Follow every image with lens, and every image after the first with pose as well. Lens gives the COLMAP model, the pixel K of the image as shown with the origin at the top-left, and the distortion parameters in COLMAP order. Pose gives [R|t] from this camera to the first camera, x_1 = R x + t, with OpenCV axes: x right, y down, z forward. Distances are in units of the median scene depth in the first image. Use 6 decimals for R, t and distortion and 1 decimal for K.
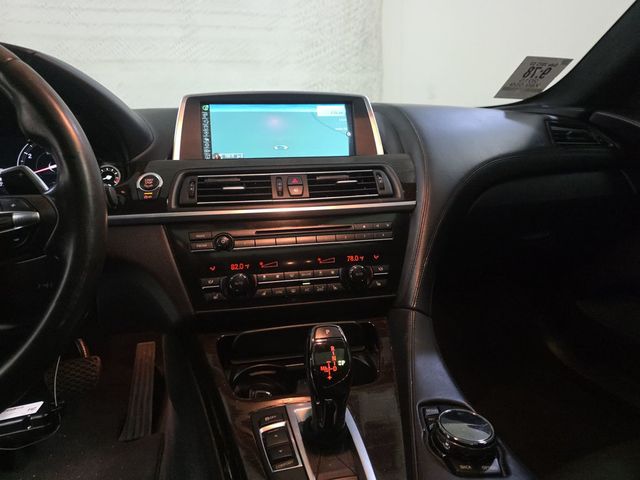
lens RADIAL K [[426.5, 0, 315.0], [0, 426.5, 244.9], [0, 0, 1]] dist [0.042893, -0.041434]
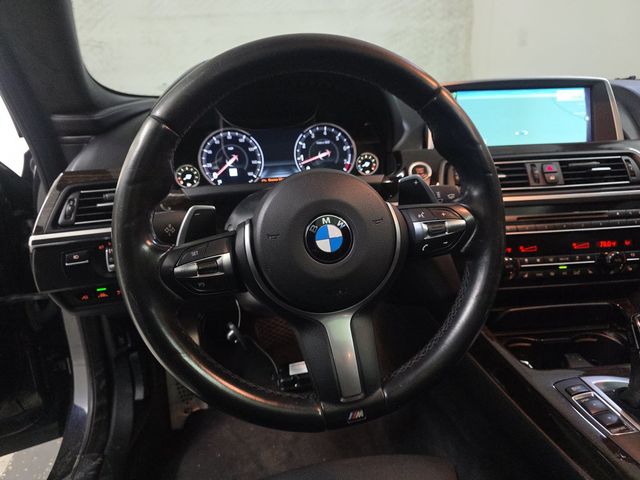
lens RADIAL K [[426.5, 0, 318.0], [0, 426.5, 245.9], [0, 0, 1]] dist [0.042893, -0.041434]
pose [[0.994710, 0.025122, -0.099608, -0.496774], [-0.013876, 0.993608, 0.112032, -0.070662], [0.101786, -0.110058, 0.988700, -0.123852]]
